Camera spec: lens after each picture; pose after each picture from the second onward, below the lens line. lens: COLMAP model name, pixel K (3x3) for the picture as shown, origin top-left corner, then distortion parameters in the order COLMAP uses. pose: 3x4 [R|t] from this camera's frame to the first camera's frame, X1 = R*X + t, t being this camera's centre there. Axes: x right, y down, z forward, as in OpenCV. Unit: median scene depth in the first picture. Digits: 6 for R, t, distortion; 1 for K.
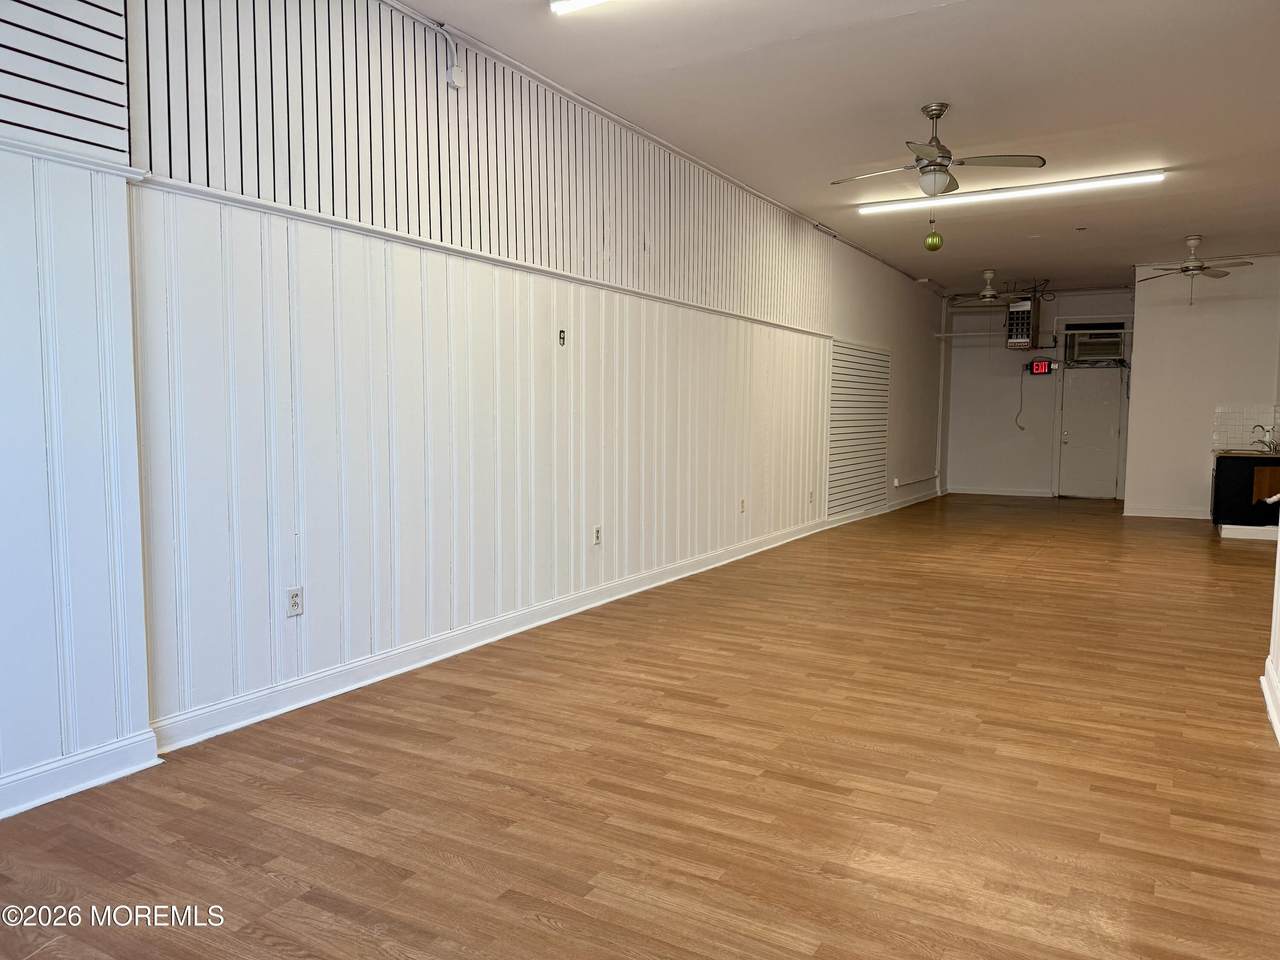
lens RADIAL K [[908.1, 0, 637.7], [0, 908.1, 476.2], [0, 0, 1]] dist [0.072683, -0.036938]
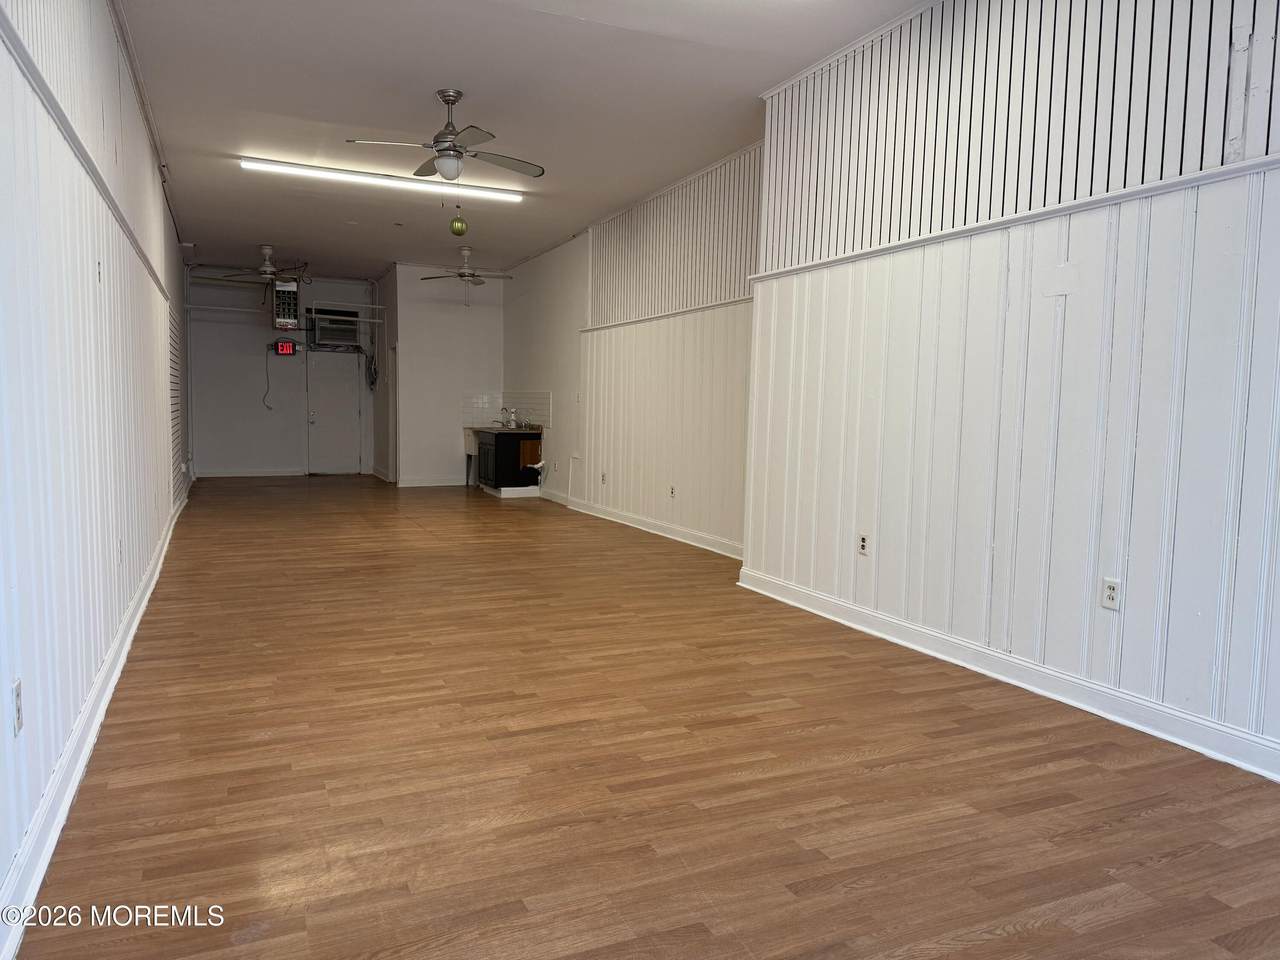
lens RADIAL K [[908.1, 0, 642.4], [0, 908.1, 475.3], [0, 0, 1]] dist [0.072683, -0.036938]
pose [[0.574782, -0.062067, 0.815949, -0.576730], [0.046602, 0.997984, 0.043085, -0.013959], [-0.816978, 0.013260, 0.576516, 0.333579]]
